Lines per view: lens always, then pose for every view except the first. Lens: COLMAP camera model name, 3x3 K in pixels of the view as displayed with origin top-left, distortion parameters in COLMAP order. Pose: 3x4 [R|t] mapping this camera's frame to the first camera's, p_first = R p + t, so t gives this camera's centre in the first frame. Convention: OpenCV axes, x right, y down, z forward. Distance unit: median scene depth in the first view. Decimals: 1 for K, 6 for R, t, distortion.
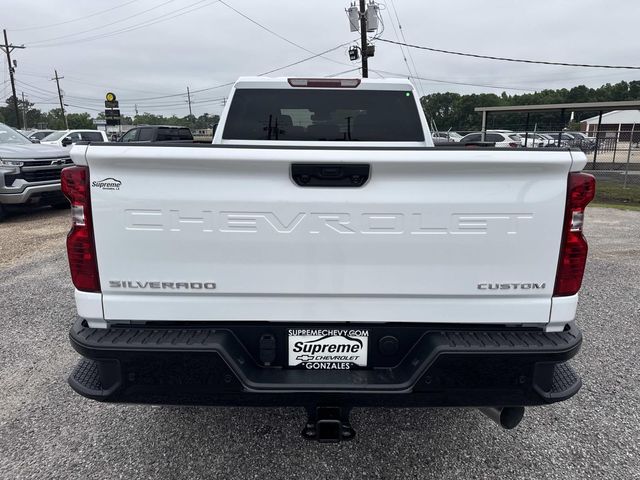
lens RADIAL K [[469.7, 0, 325.8], [0, 469.7, 232.6], [0, 0, 1]] dist [-0.002304, 0.012820]
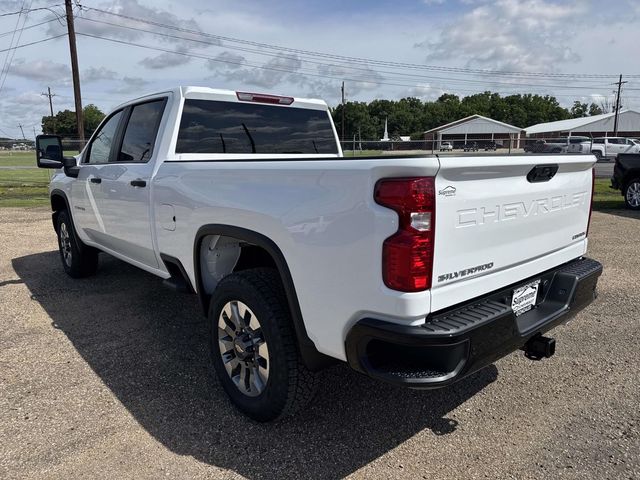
lens RADIAL K [[453.7, 0, 320.2], [0, 453.7, 240.3], [0, 0, 1]] dist [0.027932, -0.020258]
pose [[0.768306, -0.134571, 0.625776, -0.597267], [0.138190, 0.989467, 0.043117, -0.030571], [-0.624987, 0.053349, 0.778810, 0.142226]]
